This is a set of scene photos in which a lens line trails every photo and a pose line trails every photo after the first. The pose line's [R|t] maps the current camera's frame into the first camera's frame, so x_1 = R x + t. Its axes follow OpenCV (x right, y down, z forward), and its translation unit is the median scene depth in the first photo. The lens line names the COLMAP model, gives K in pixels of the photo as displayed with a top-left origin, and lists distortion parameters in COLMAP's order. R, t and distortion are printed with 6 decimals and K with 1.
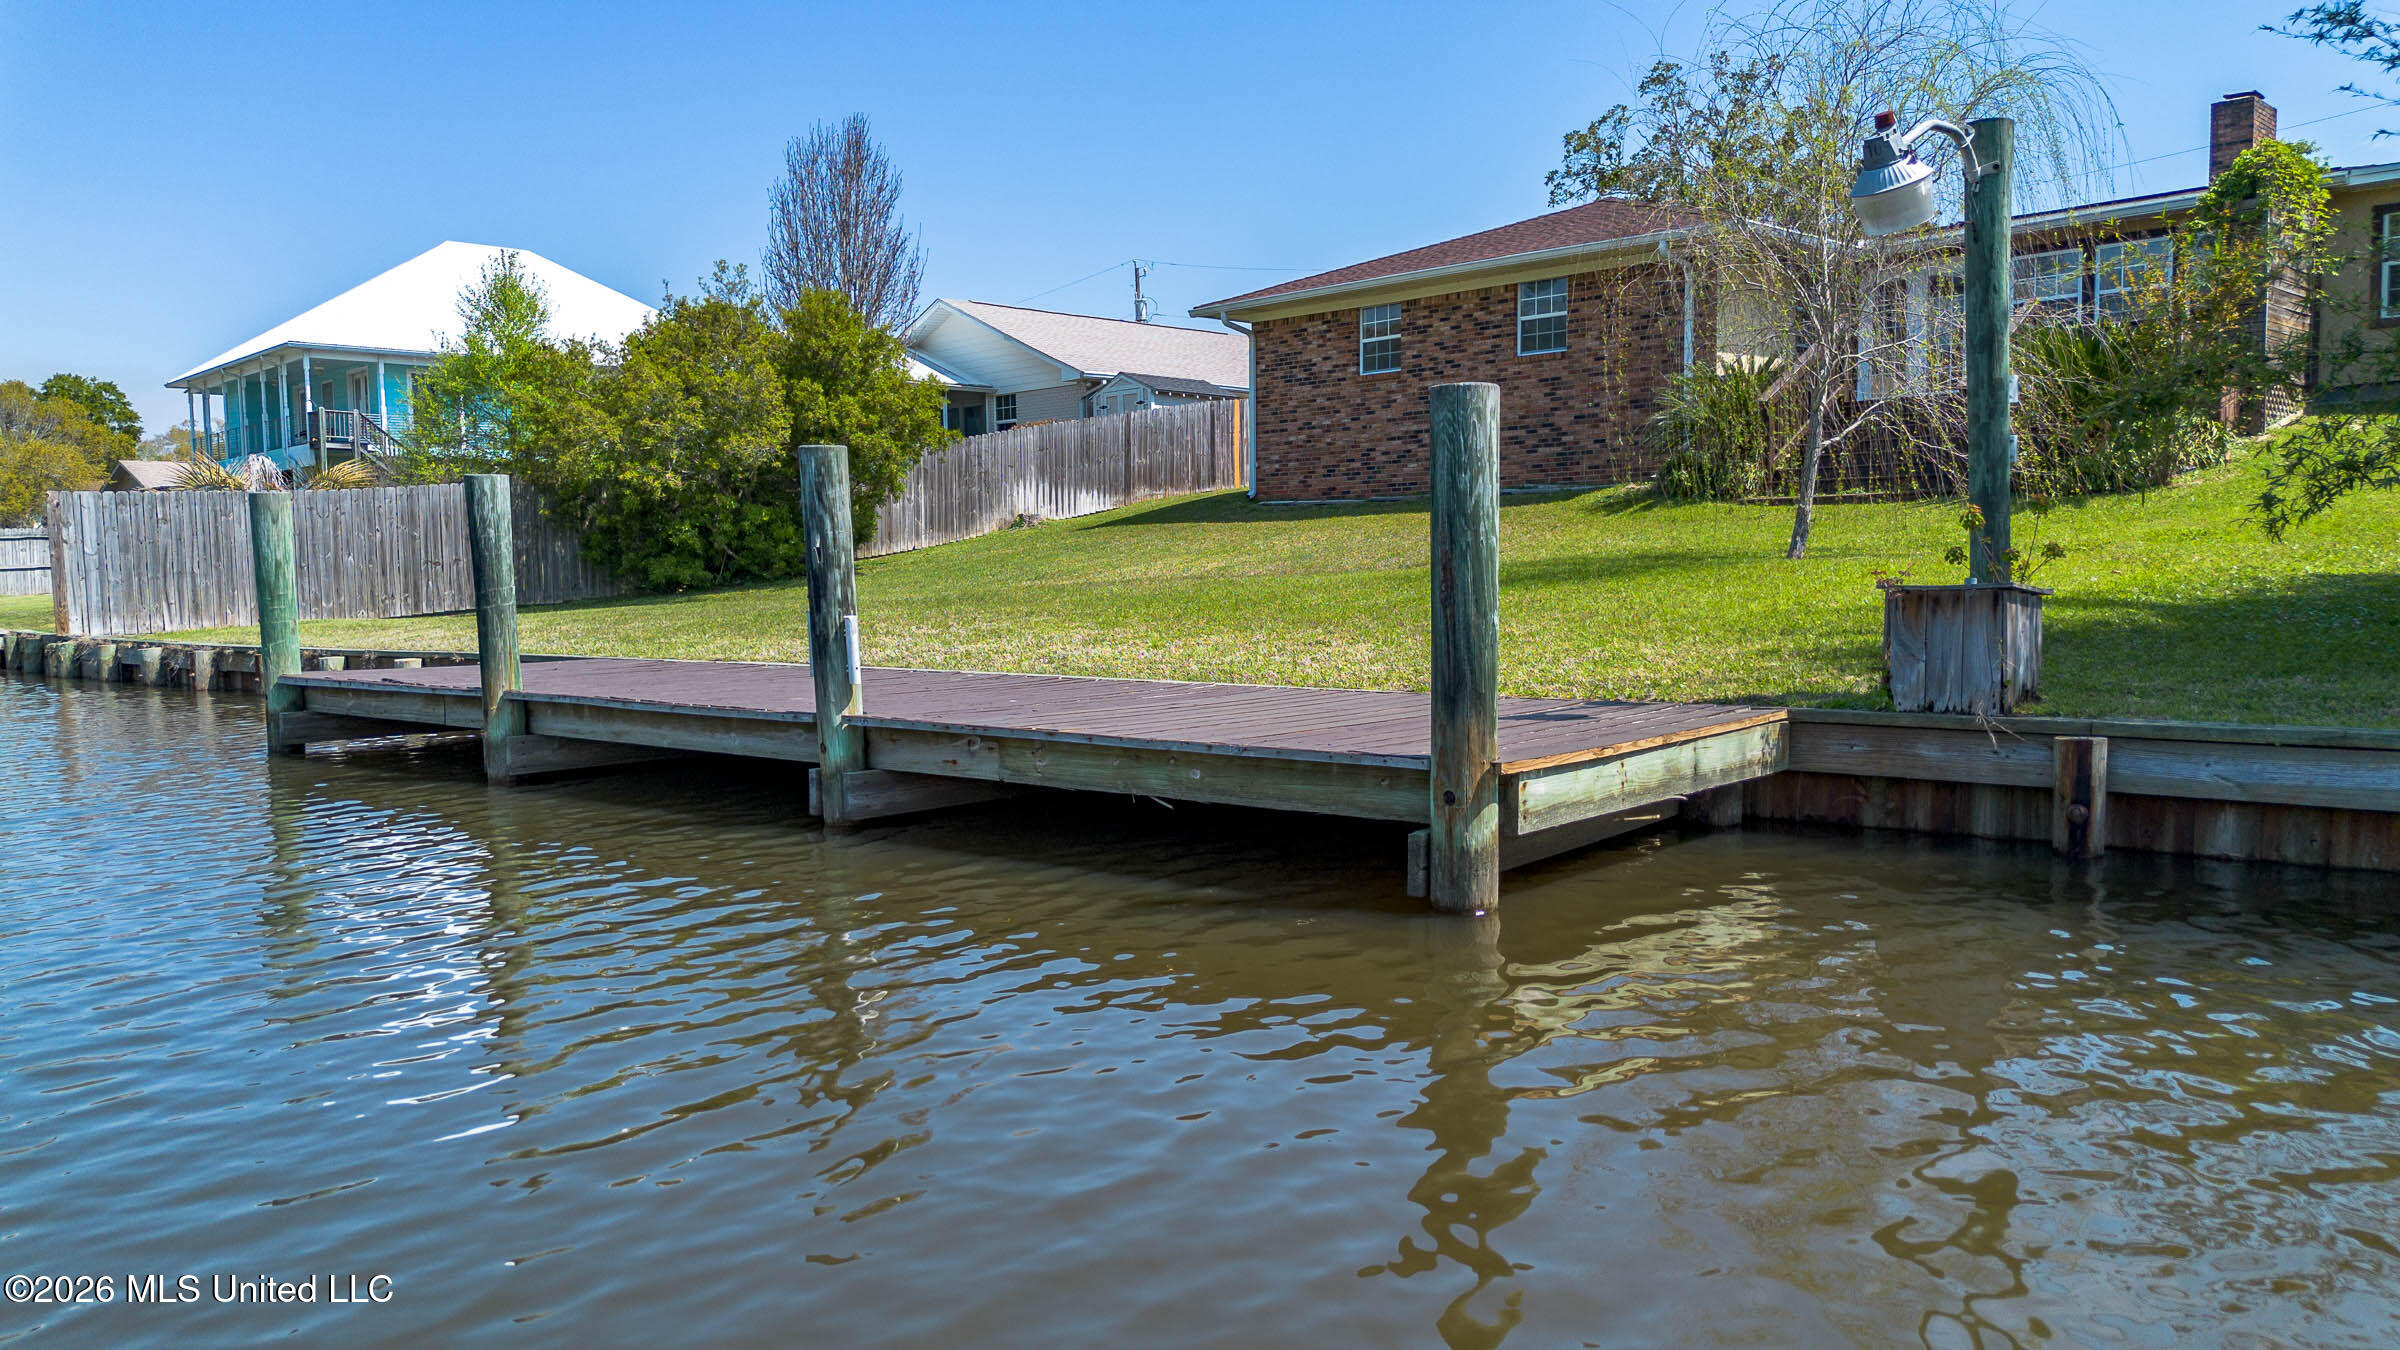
lens RADIAL K [[1730.8, 0, 1193.5], [0, 1730.8, 686.0], [0, 0, 1]] dist [0.056443, -0.056515]
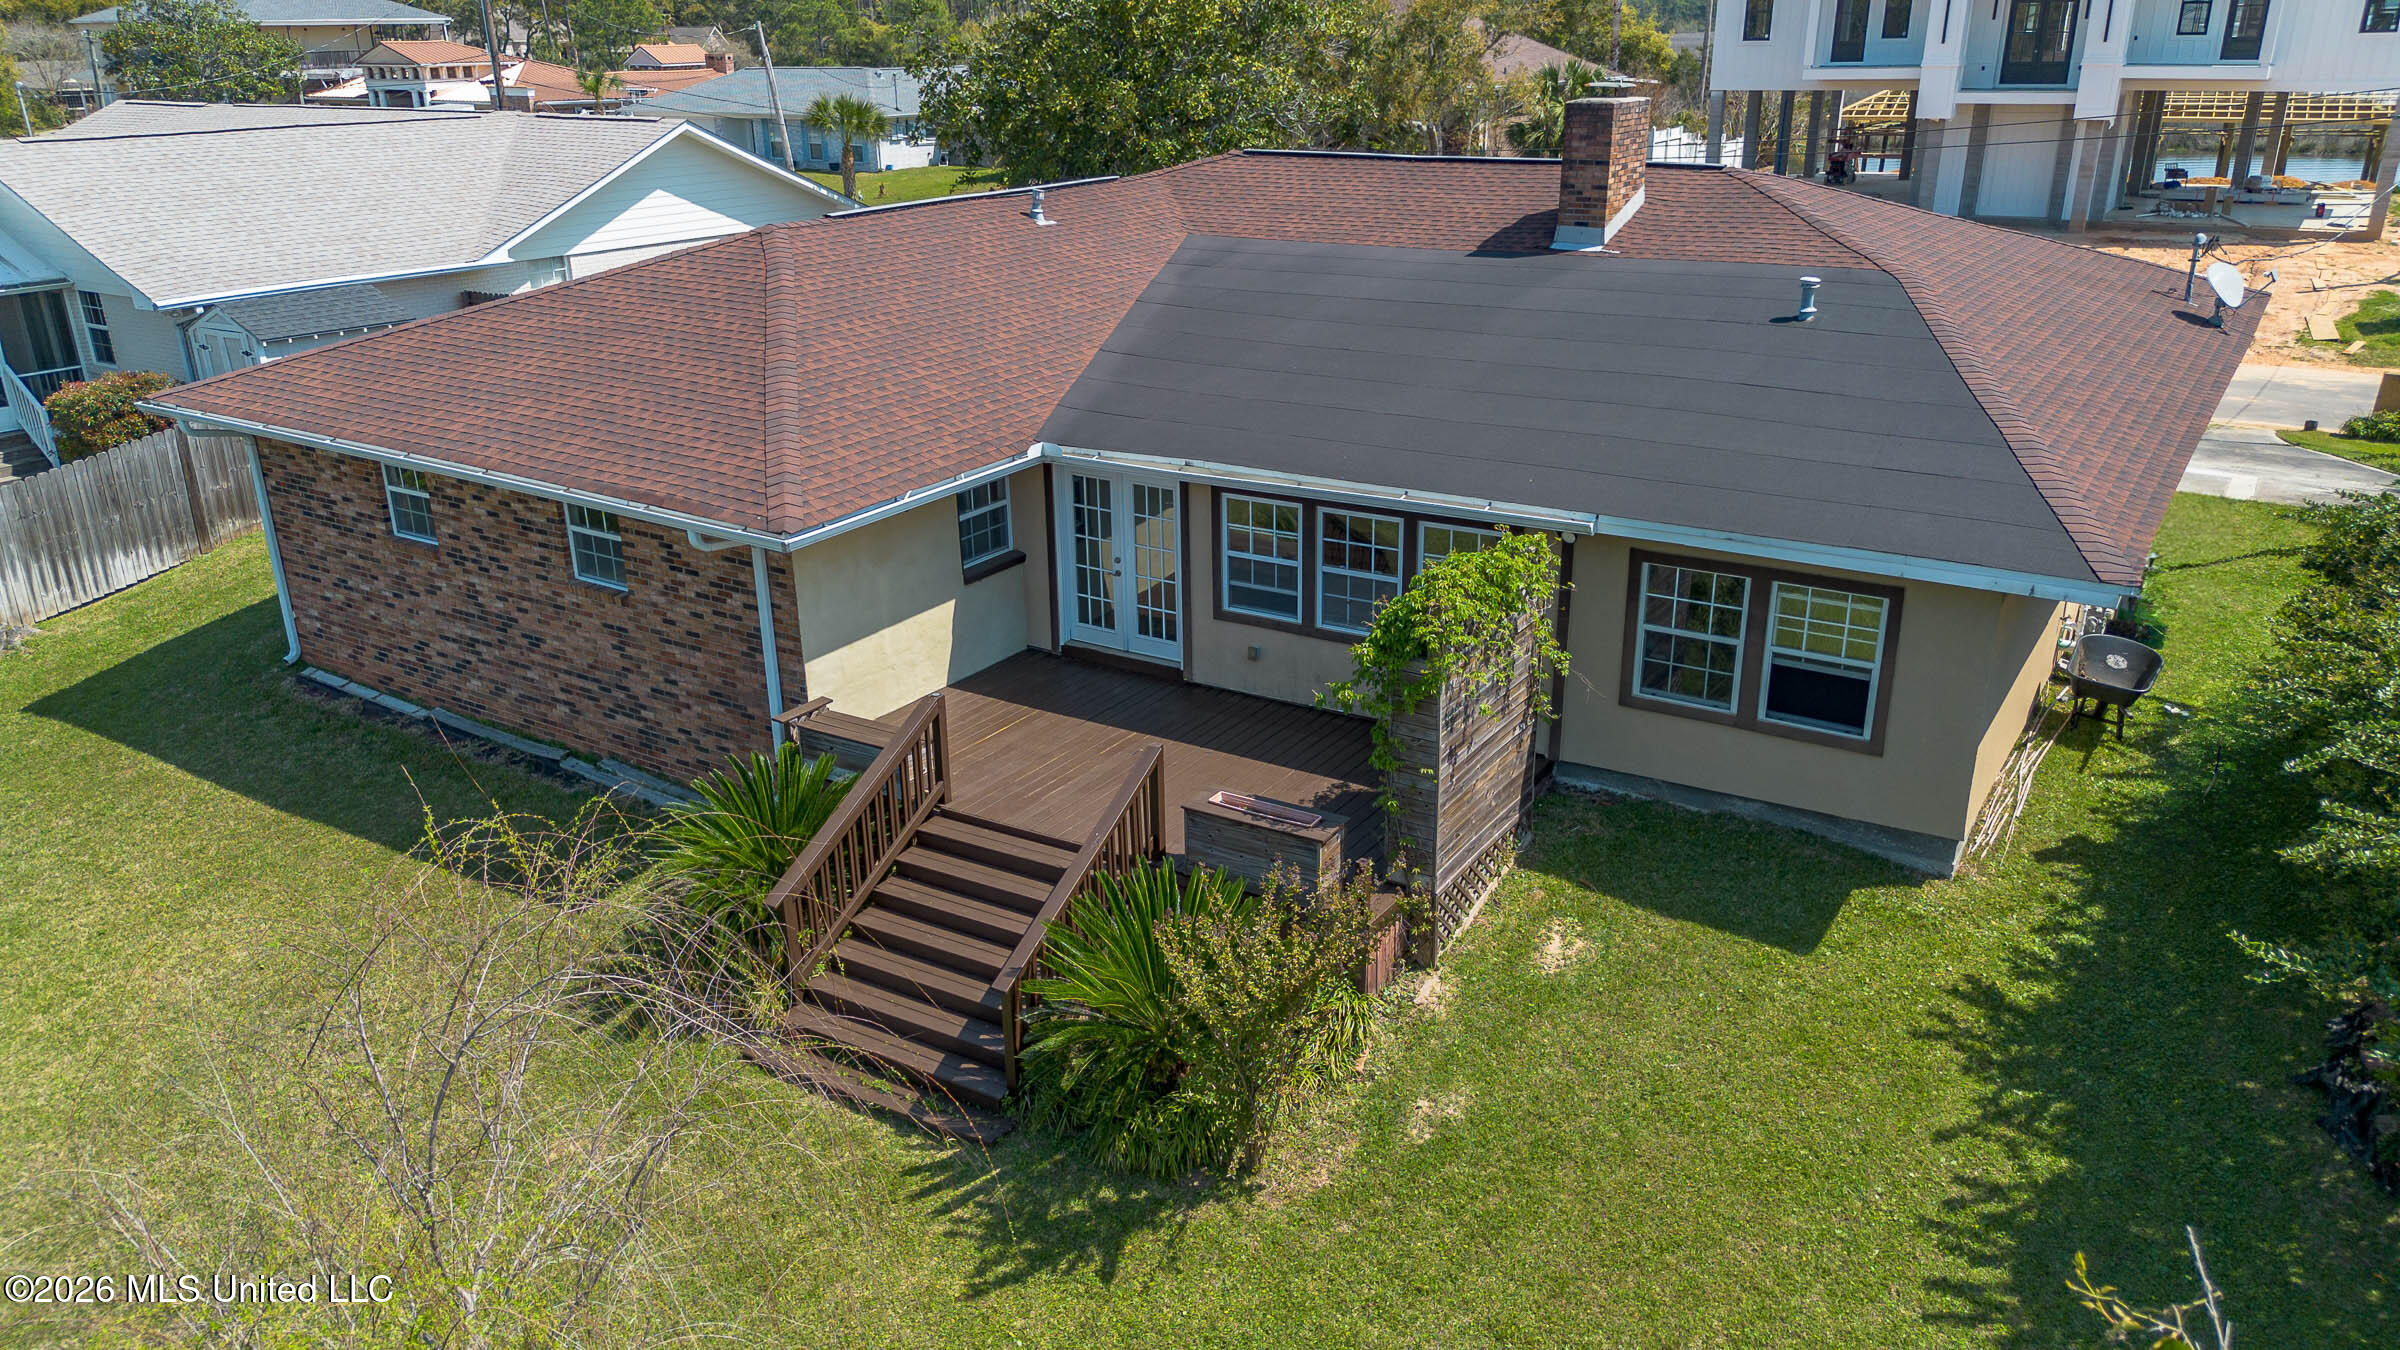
lens RADIAL K [[1730.8, 0, 1220.9], [0, 1730.8, 664.2], [0, 0, 1]] dist [0.056443, -0.056515]
pose [[0.973968, -0.080966, 0.211735, 0.264067], [0.016735, 0.957171, 0.289038, -0.324696], [-0.226069, -0.277971, 0.933609, 0.268725]]
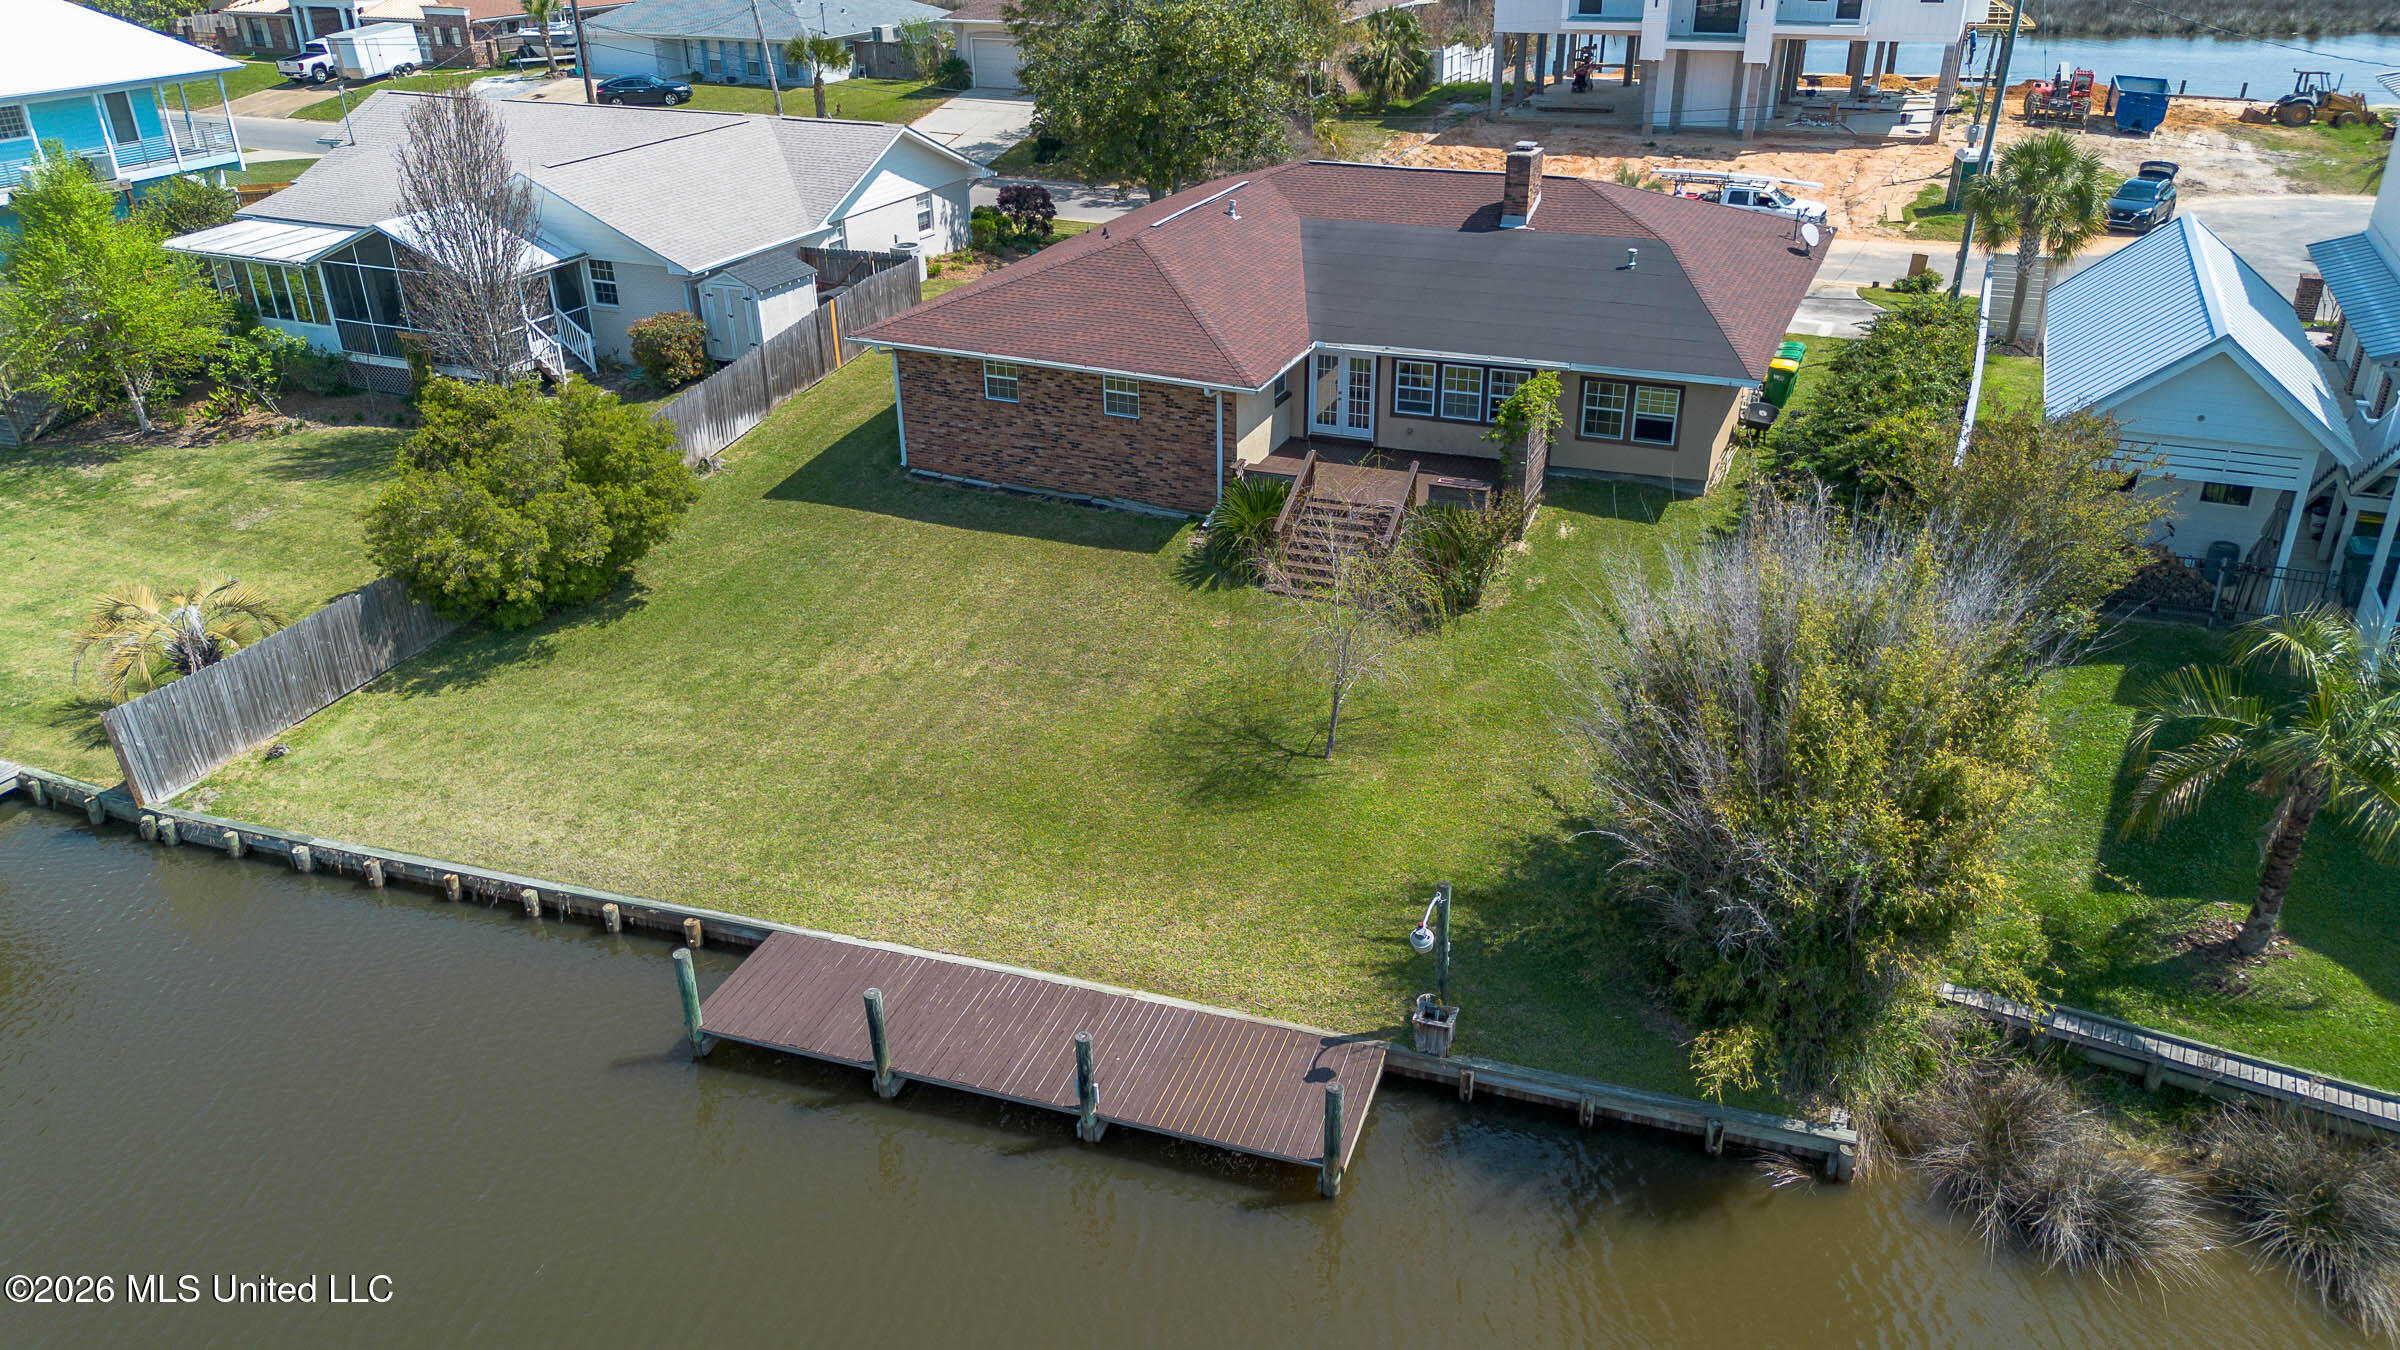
lens RADIAL K [[1730.8, 0, 1221.2], [0, 1730.8, 700.1], [0, 0, 1]] dist [0.056443, -0.056515]
pose [[0.922600, -0.176202, 0.343164, -0.259253], [0.027929, 0.917762, 0.396148, -0.512395], [-0.384745, -0.355902, 0.851648, -0.379138]]
